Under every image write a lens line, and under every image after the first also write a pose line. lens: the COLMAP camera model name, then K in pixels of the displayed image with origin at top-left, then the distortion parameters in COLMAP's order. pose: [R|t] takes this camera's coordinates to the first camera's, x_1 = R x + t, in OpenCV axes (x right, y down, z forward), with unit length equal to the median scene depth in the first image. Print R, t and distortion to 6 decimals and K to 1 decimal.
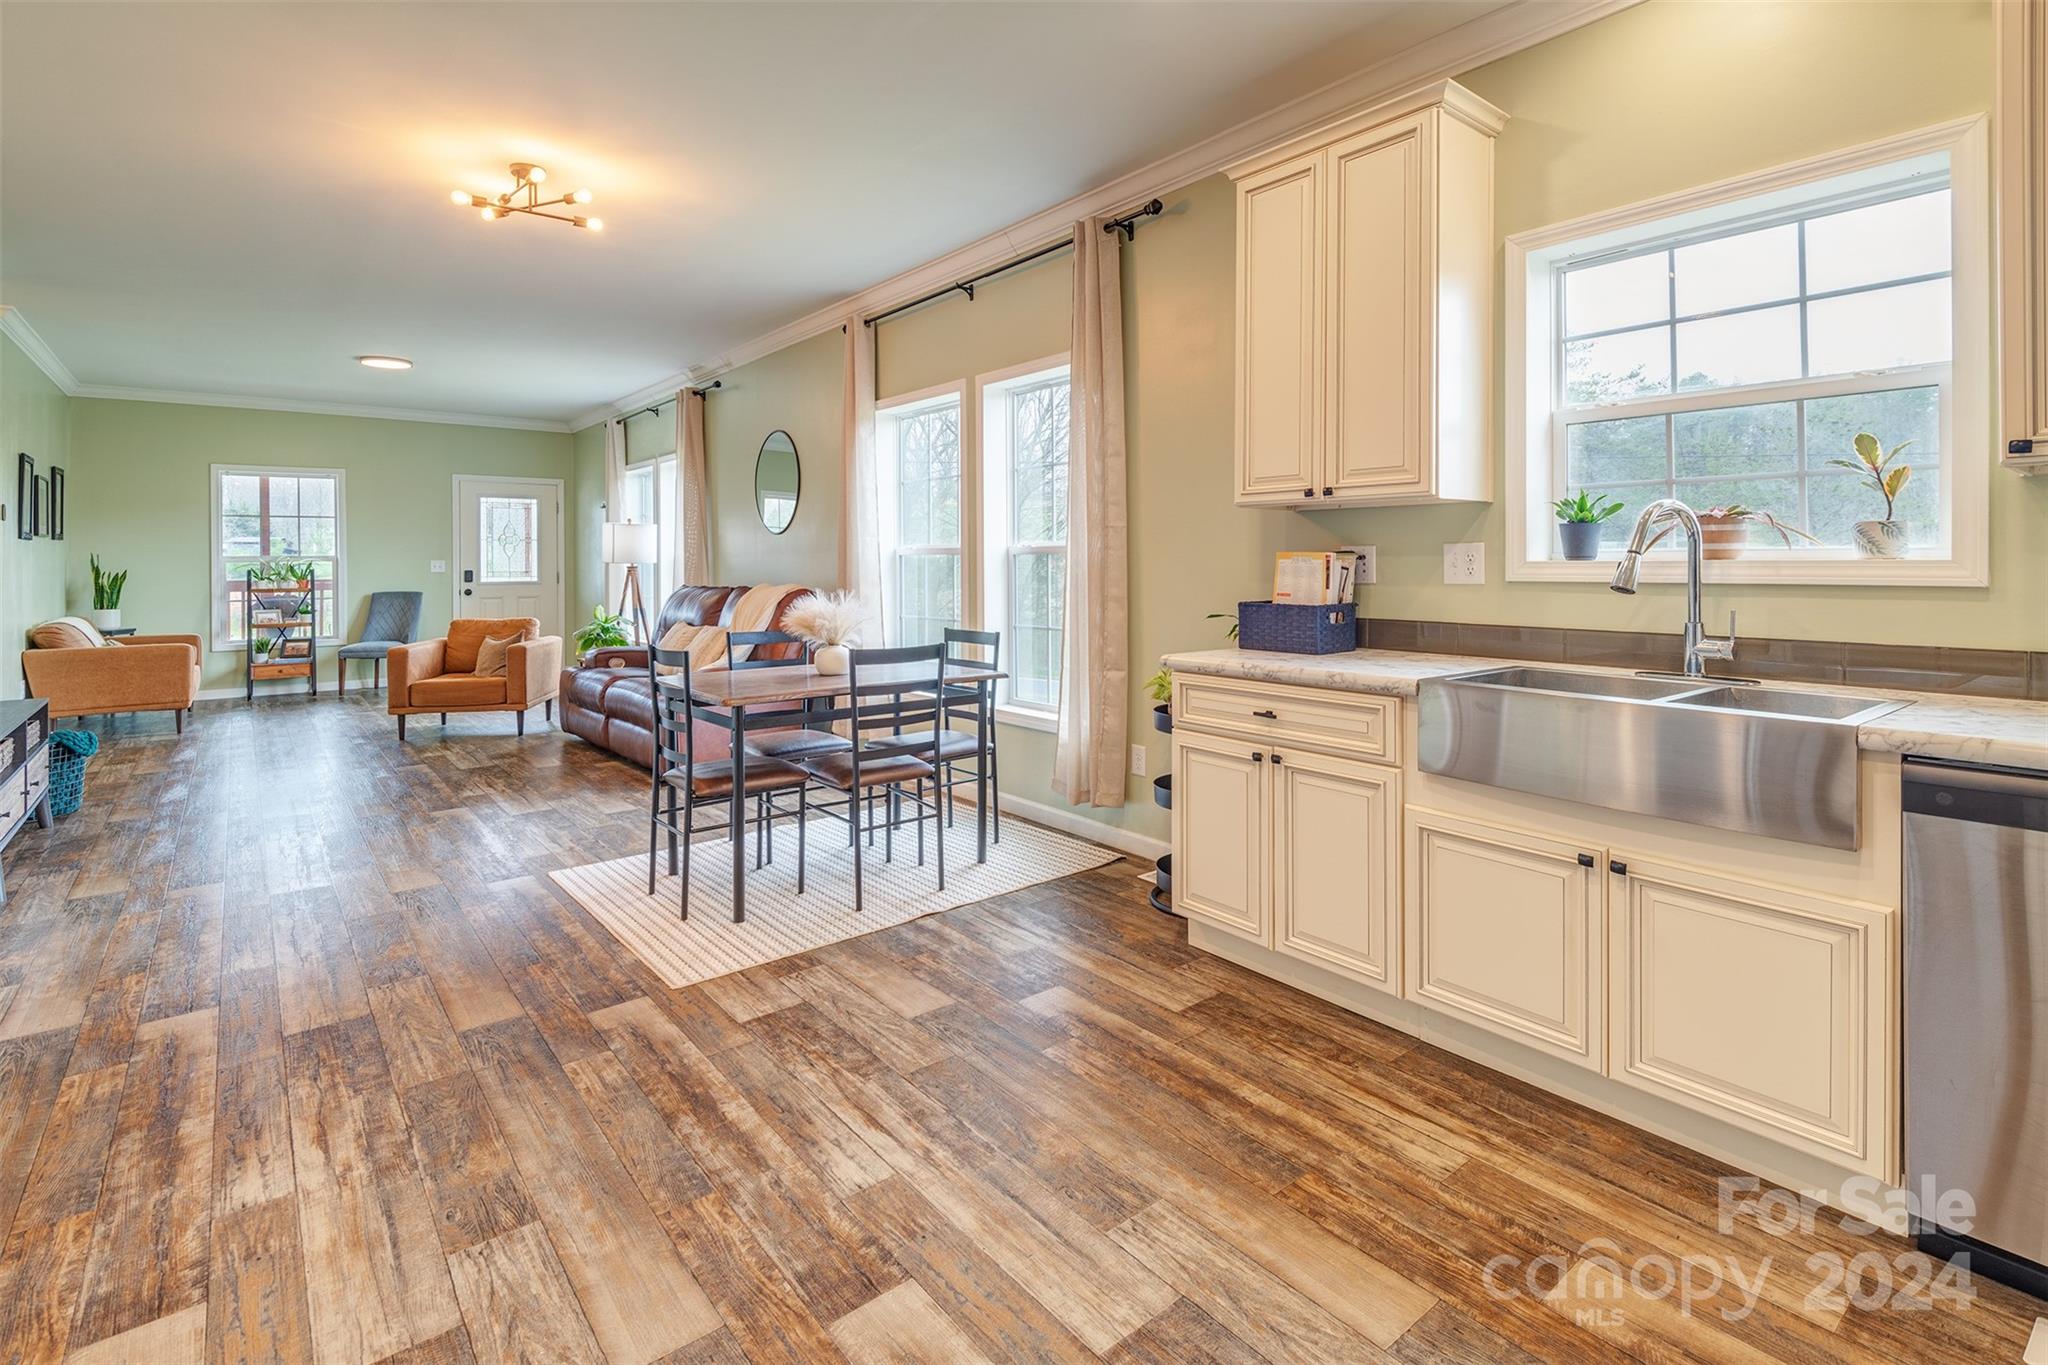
lens RADIAL K [[981.7, 0, 1068.9], [0, 981.7, 558.9], [0, 0, 1]] dist [0.035951, -0.017273]
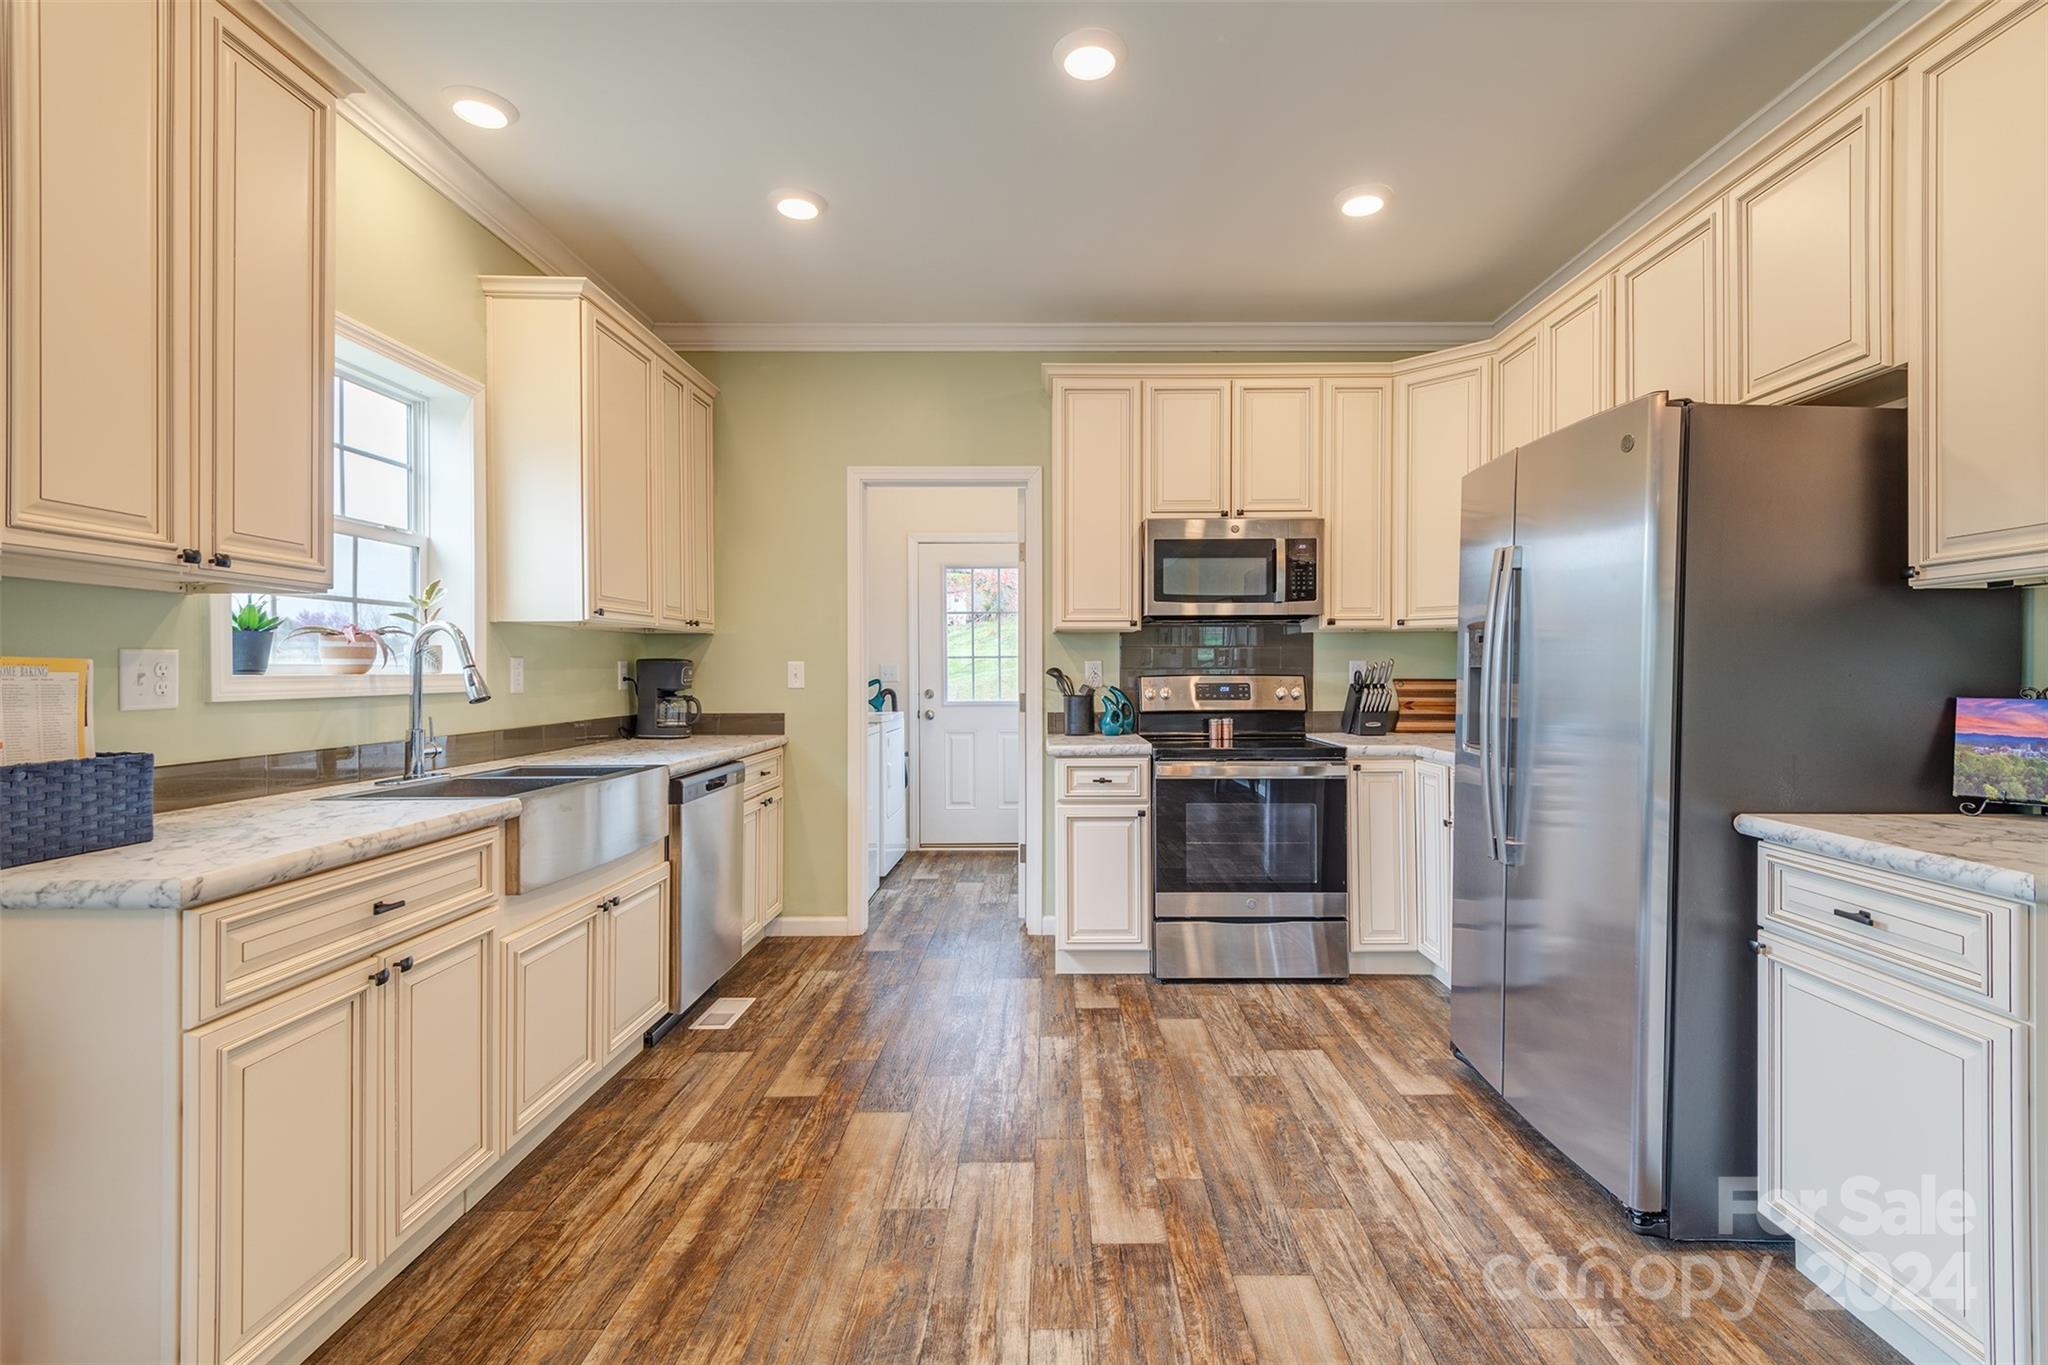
lens RADIAL K [[963.2, 0, 1060.8], [0, 963.2, 674.6], [0, 0, 1]] dist [0.033505, -0.023659]
pose [[-0.772823, 0.006152, 0.634592, -0.654287], [0.005124, 0.999981, -0.003453, 0.008590], [-0.634601, 0.000583, -0.772840, 1.421840]]
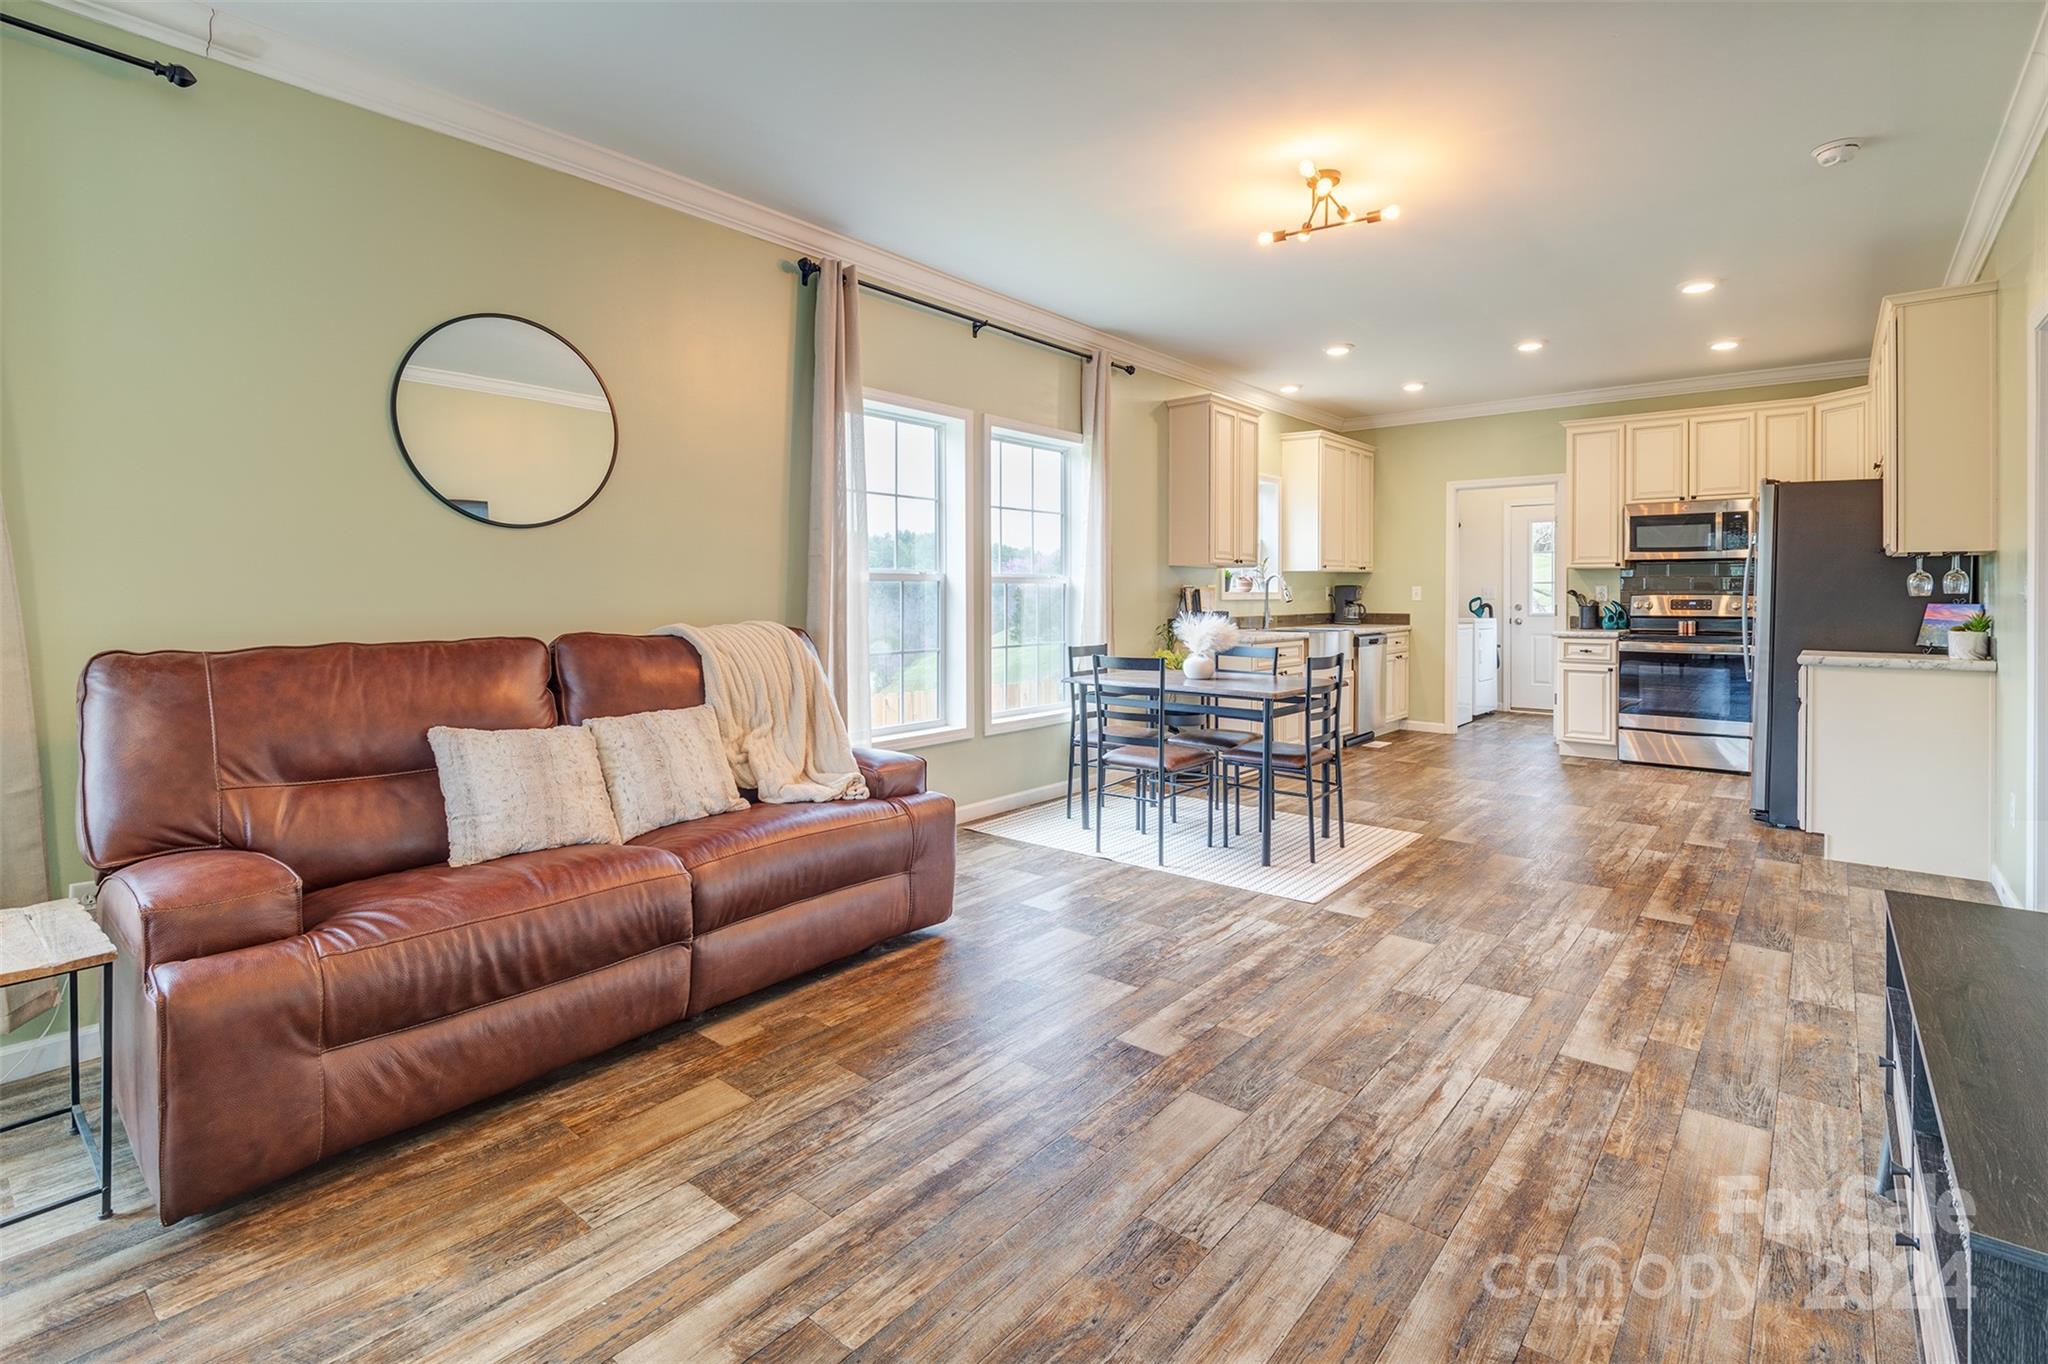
lens RADIAL K [[949.7, 0, 958.8], [0, 949.7, 603.6], [0, 0, 1]] dist [-0.000493, -0.022984]
pose [[-0.129330, -0.003813, 0.991594, -2.331604], [-0.003630, 0.999988, 0.003371, 0.031351], [-0.991595, -0.003163, -0.129343, 2.434176]]
